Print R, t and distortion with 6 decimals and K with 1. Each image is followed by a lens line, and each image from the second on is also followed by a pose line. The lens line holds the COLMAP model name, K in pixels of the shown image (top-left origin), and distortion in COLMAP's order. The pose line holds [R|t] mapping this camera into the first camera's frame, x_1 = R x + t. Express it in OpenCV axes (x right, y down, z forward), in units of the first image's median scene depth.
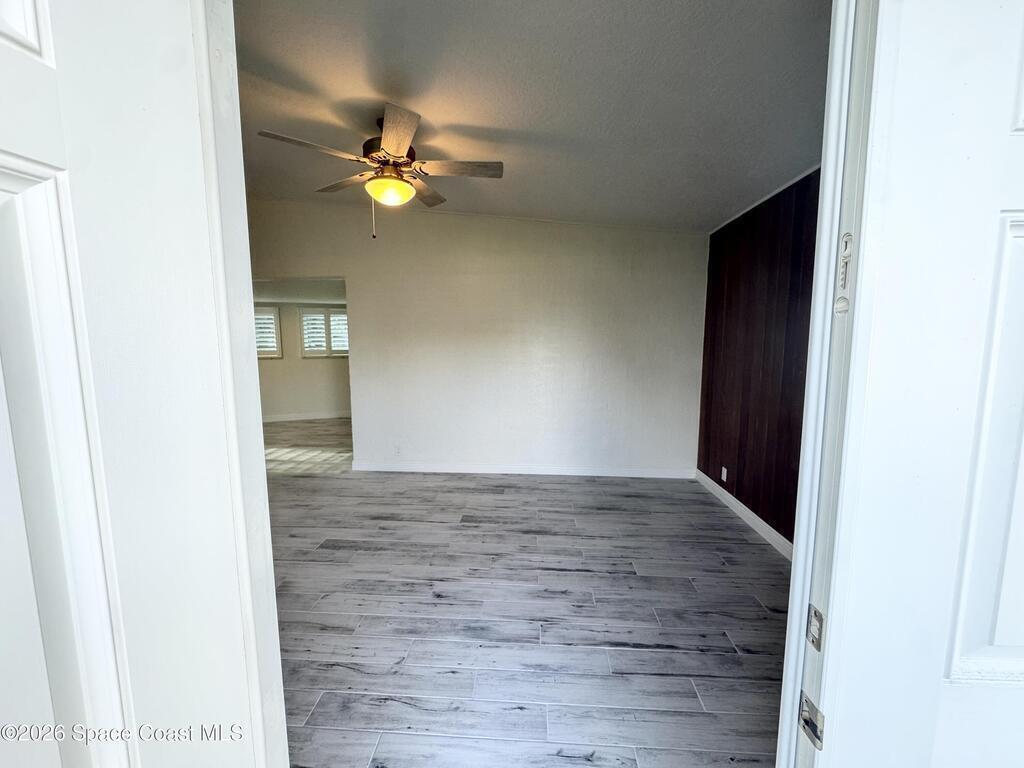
lens RADIAL K [[409.2, 0, 513.3], [0, 409.2, 386.1], [0, 0, 1]] dist [-0.002587, -0.000179]
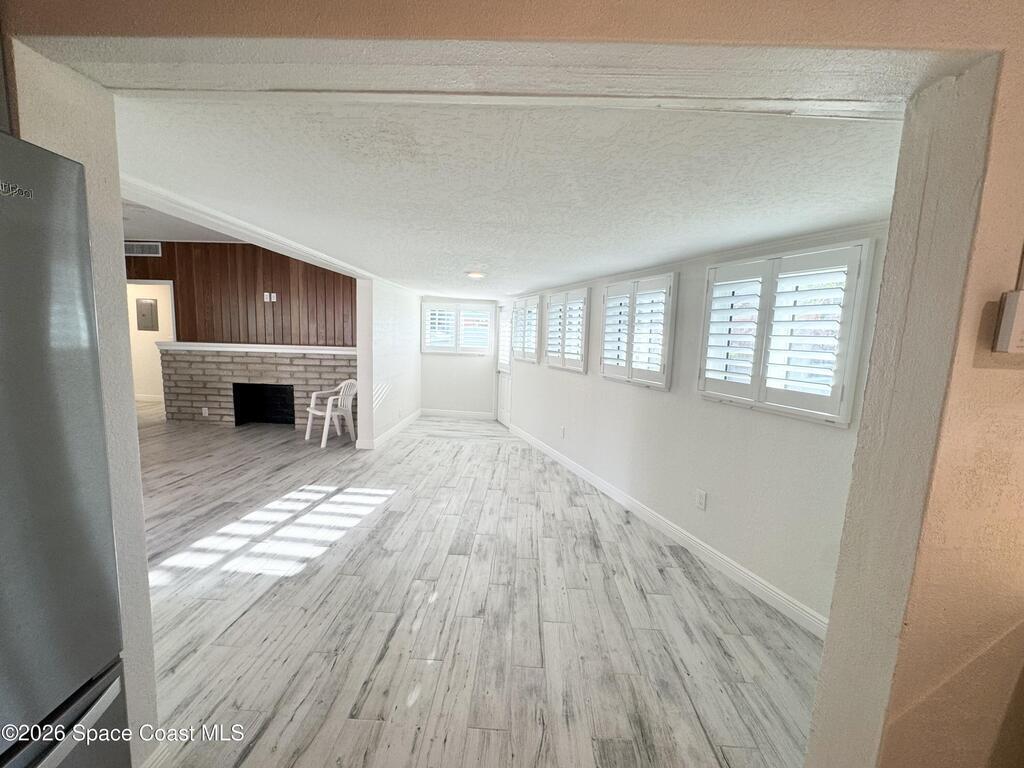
lens RADIAL K [[409.2, 0, 509.1], [0, 409.2, 384.1], [0, 0, 1]] dist [-0.002587, -0.000179]
pose [[0.007733, 0.119368, -0.992820, 0.048940], [-0.155371, 0.980935, 0.116729, -0.217001], [0.987826, 0.153353, 0.026132, 1.791139]]
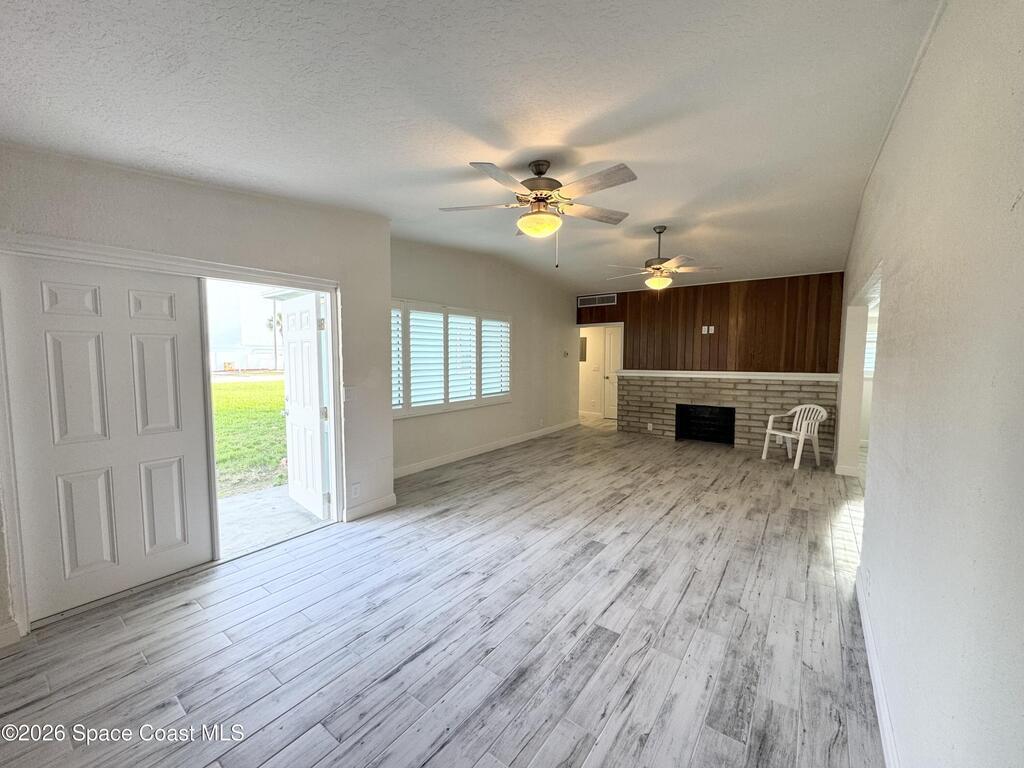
lens RADIAL K [[409.2, 0, 509.9], [0, 409.2, 384.1], [0, 0, 1]] dist [-0.002587, -0.000179]
pose [[-0.555485, 0.061485, -0.829250, 0.466635], [-0.100521, 0.984984, 0.140367, -0.140961], [0.825428, 0.161329, -0.540963, 1.100469]]
